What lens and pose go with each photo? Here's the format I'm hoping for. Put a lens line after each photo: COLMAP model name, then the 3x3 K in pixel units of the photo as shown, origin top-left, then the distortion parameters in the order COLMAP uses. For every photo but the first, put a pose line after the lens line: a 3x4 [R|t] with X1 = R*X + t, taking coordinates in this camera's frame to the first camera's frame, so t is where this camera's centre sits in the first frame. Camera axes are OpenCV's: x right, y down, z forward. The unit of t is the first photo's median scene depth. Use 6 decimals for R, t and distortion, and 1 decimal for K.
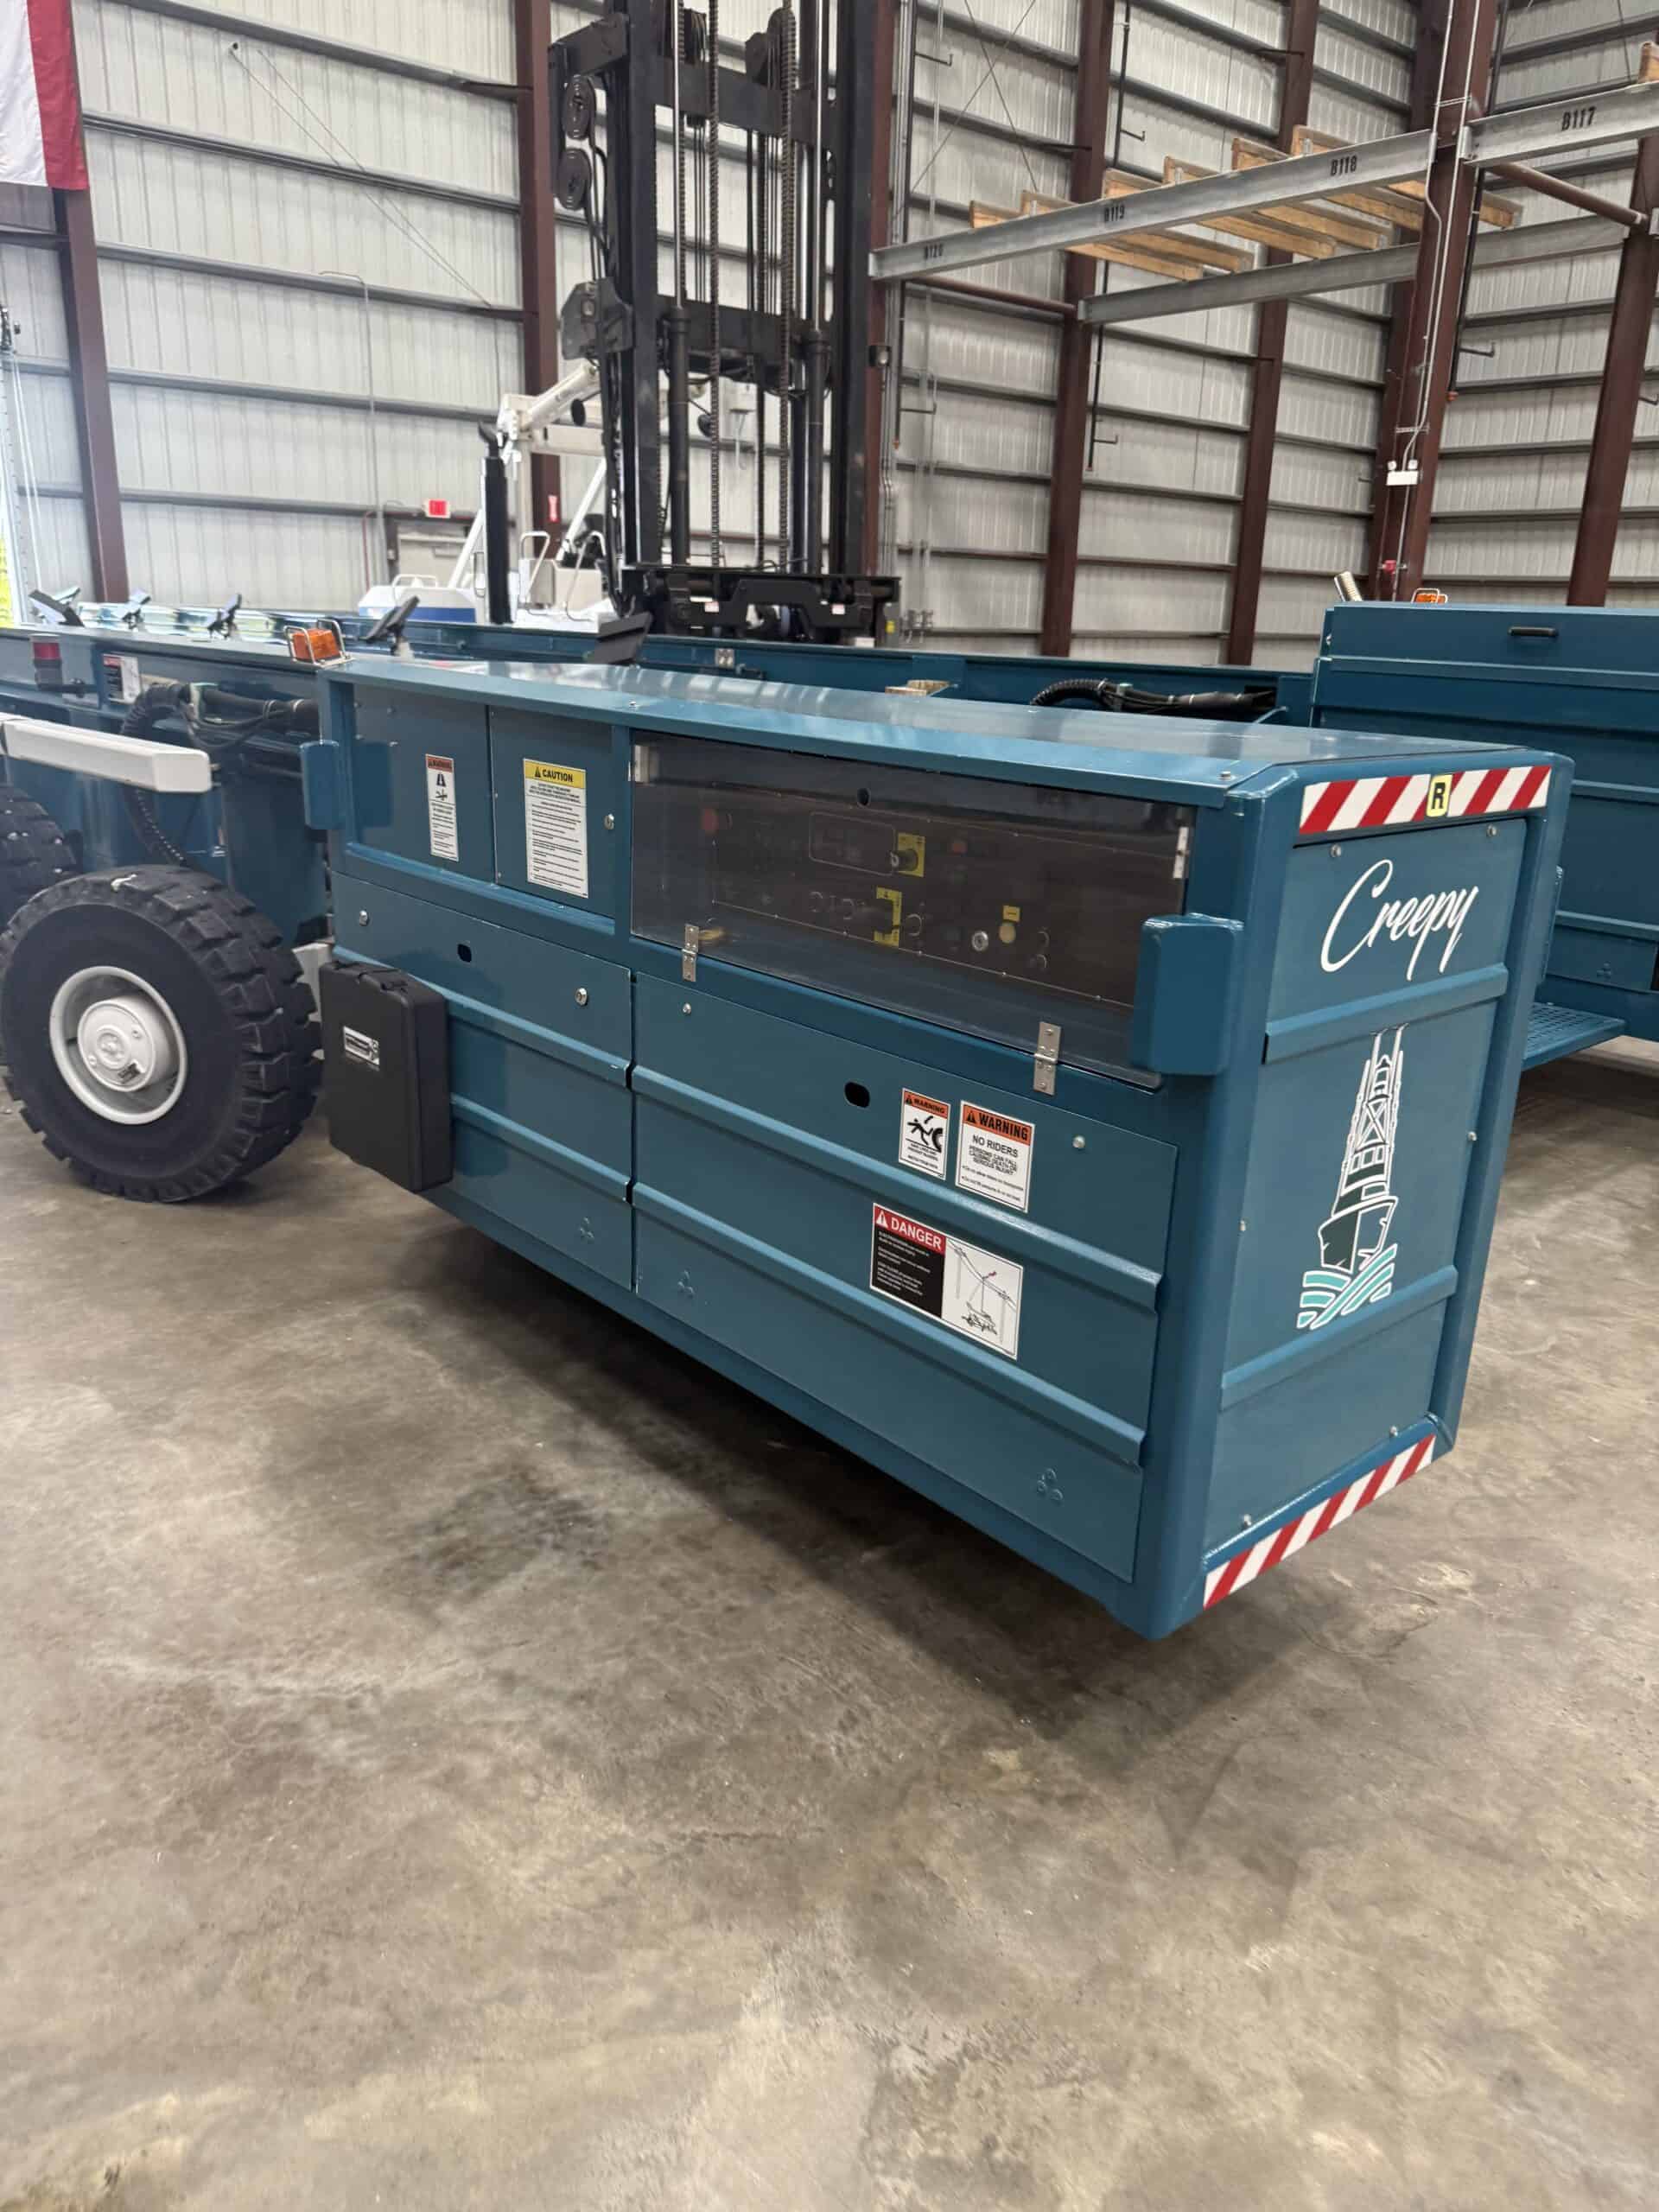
lens RADIAL K [[1592.4, 0, 829.5], [0, 1592.4, 1106.0], [0, 0, 1]] dist [-0.001849, -0.008841]
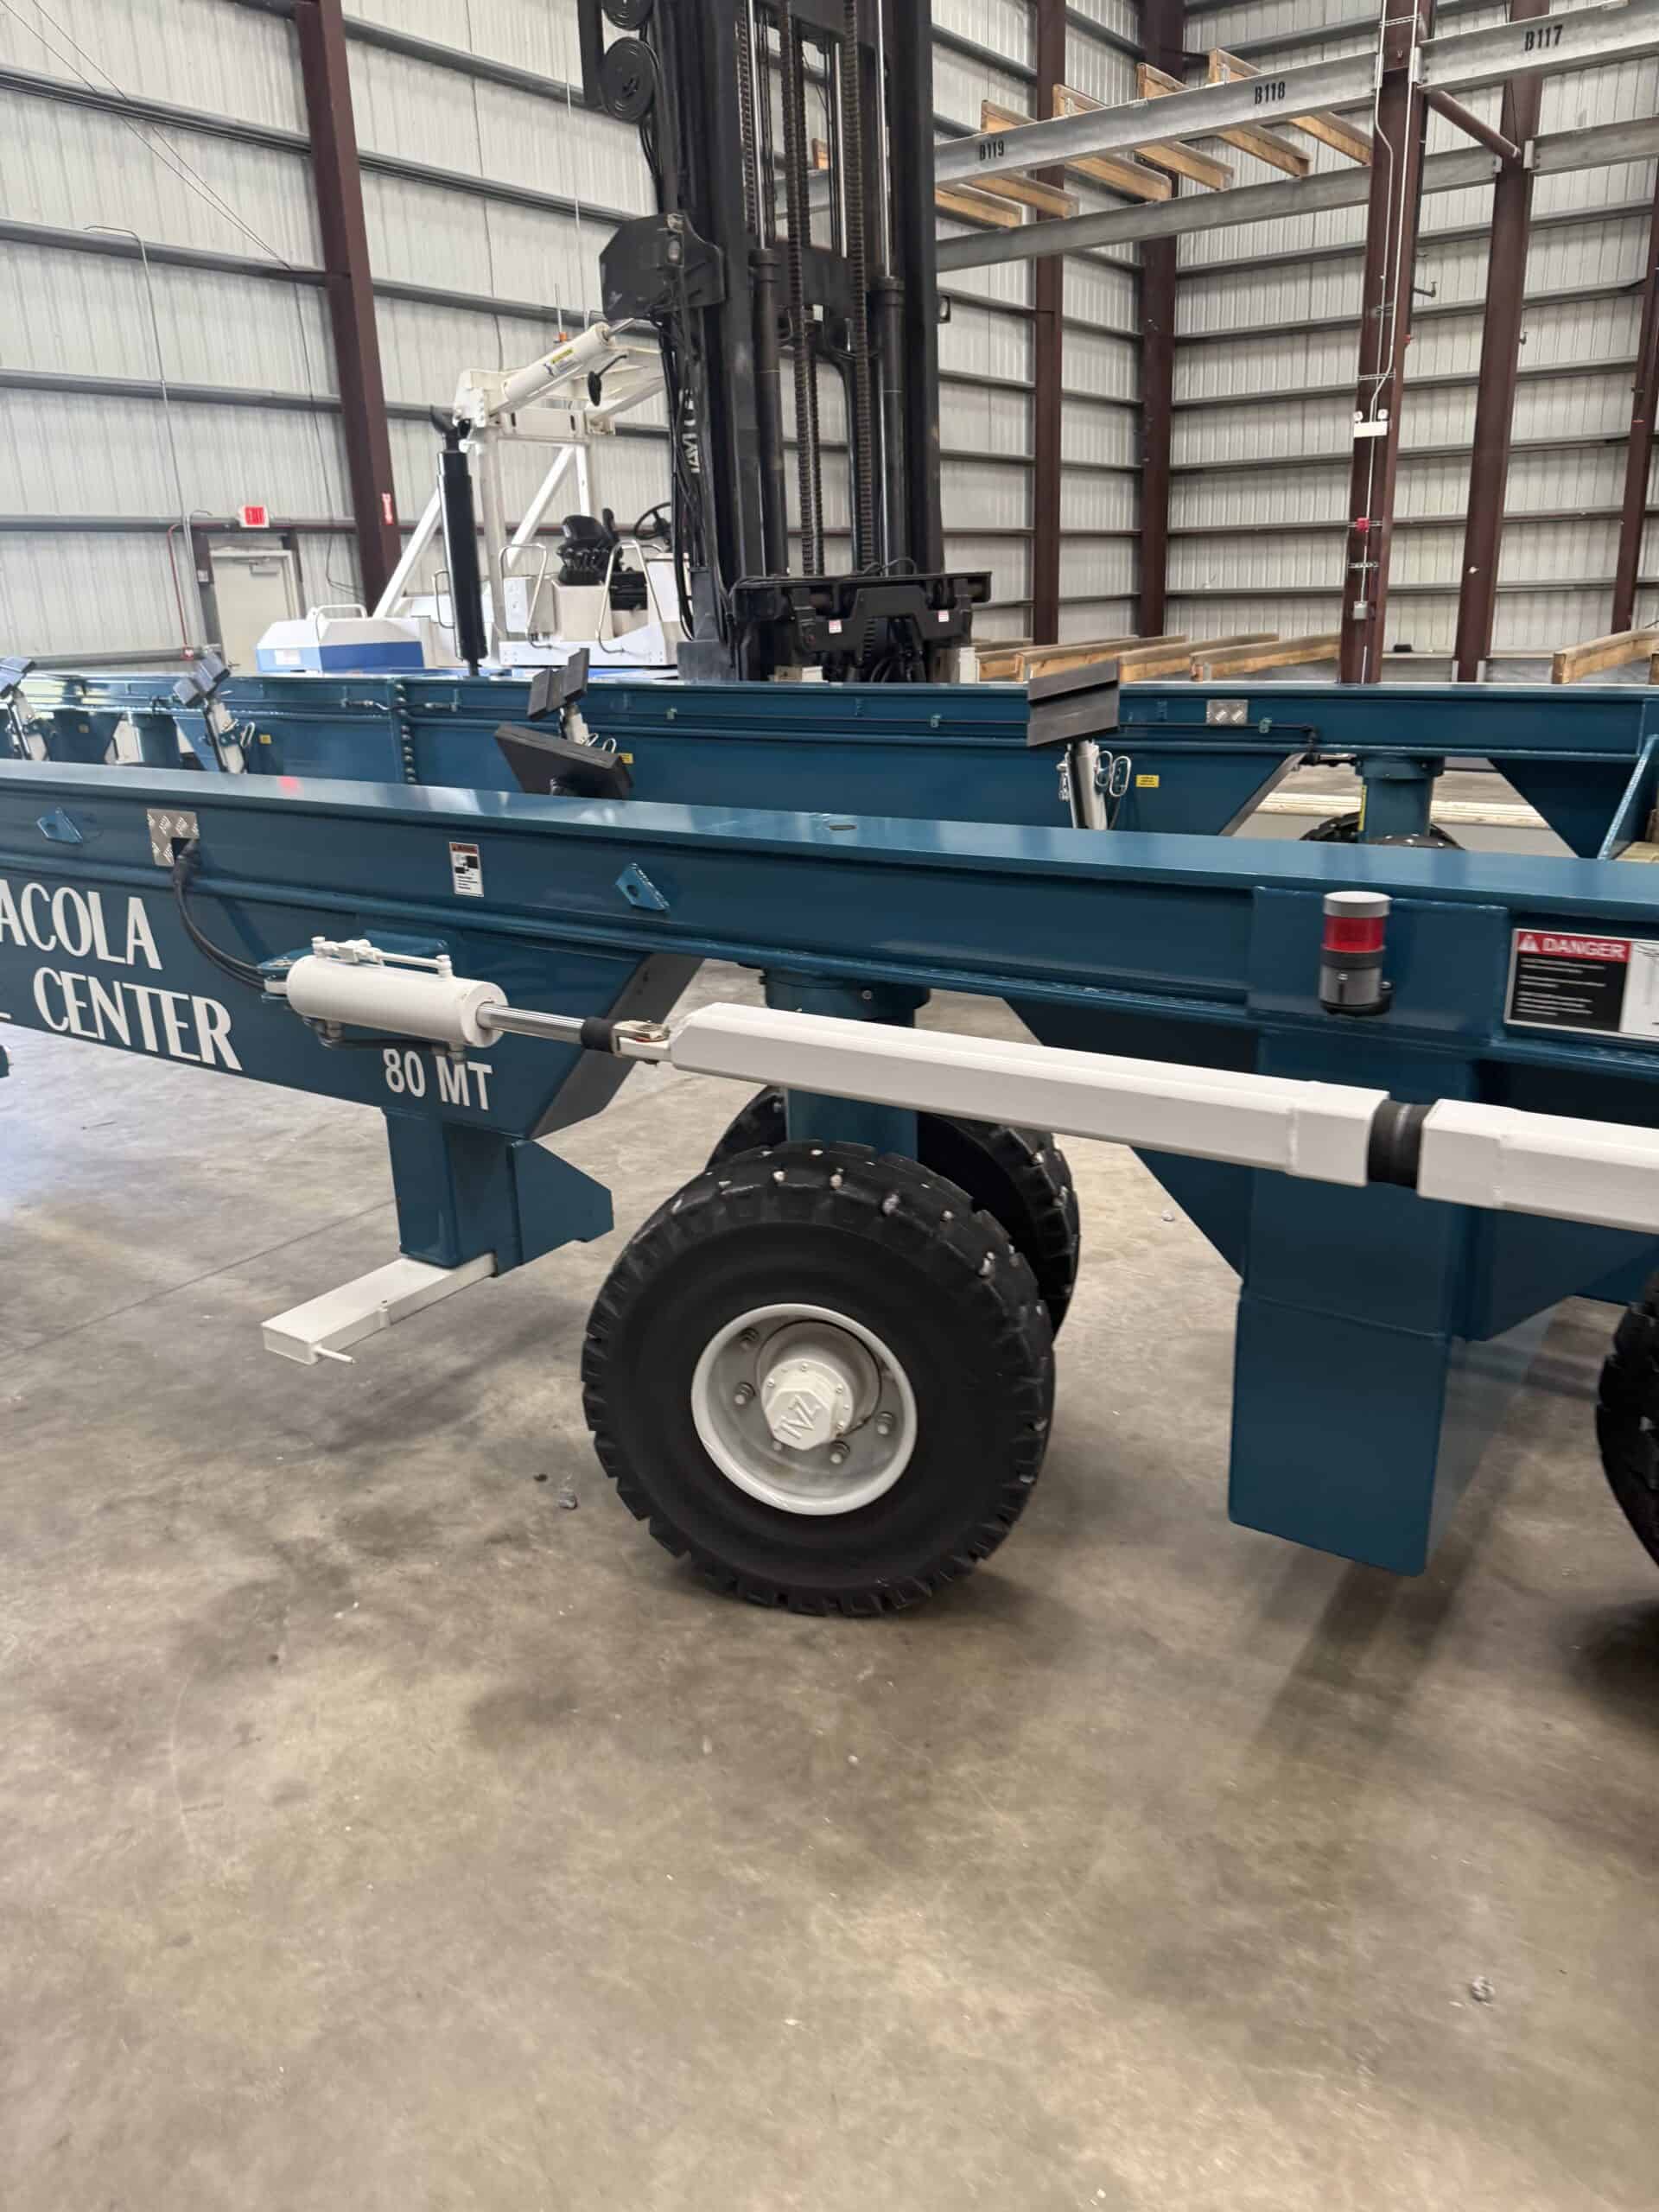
lens RADIAL K [[1576.5, 0, 839.3], [0, 1576.5, 1096.9], [0, 0, 1]] dist [-0.000186, -0.007423]
pose [[0.967161, -0.133489, 0.216288, -0.180927], [0.130069, 0.991050, 0.030037, -0.067768], [-0.218361, -0.000918, 0.975868, 0.149063]]
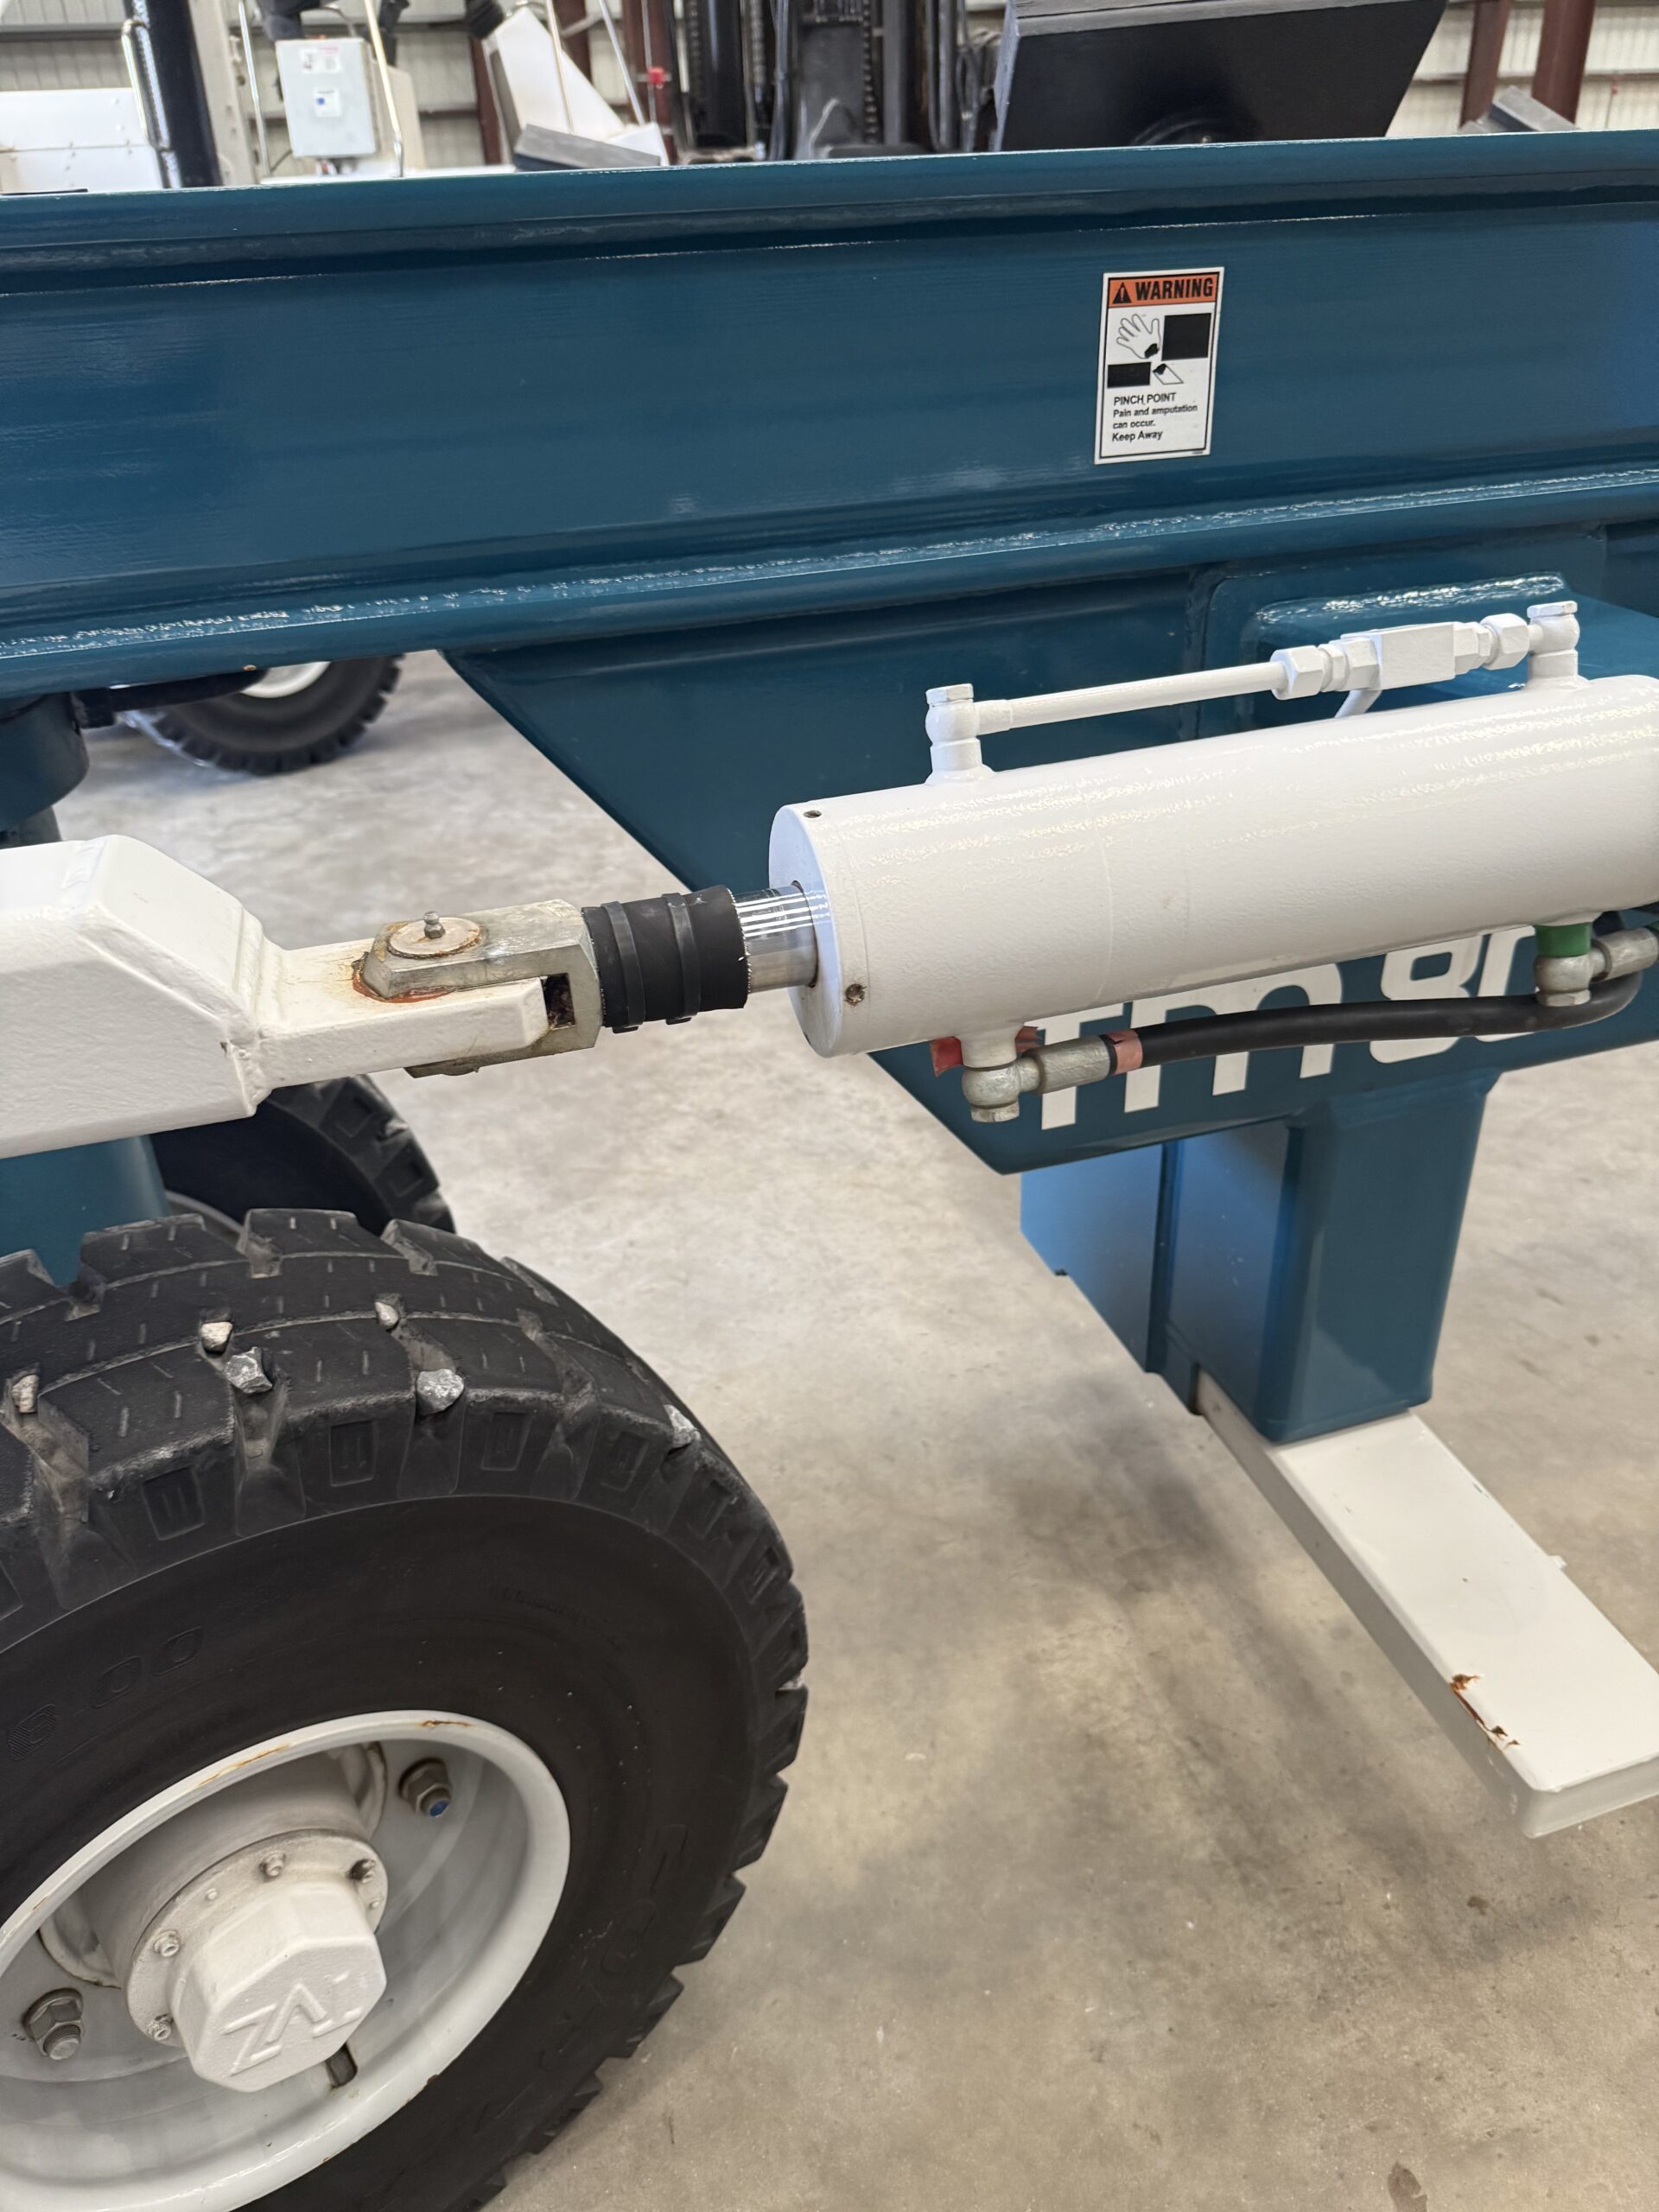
lens RADIAL K [[1592.4, 0, 829.5], [0, 1592.4, 1106.0], [0, 0, 1]] dist [-0.001849, -0.008841]
pose [[0.395177, -0.502107, 0.769236, -0.362492], [0.319827, 0.860207, 0.397183, -0.159393], [-0.861130, 0.089065, 0.500522, 0.678419]]
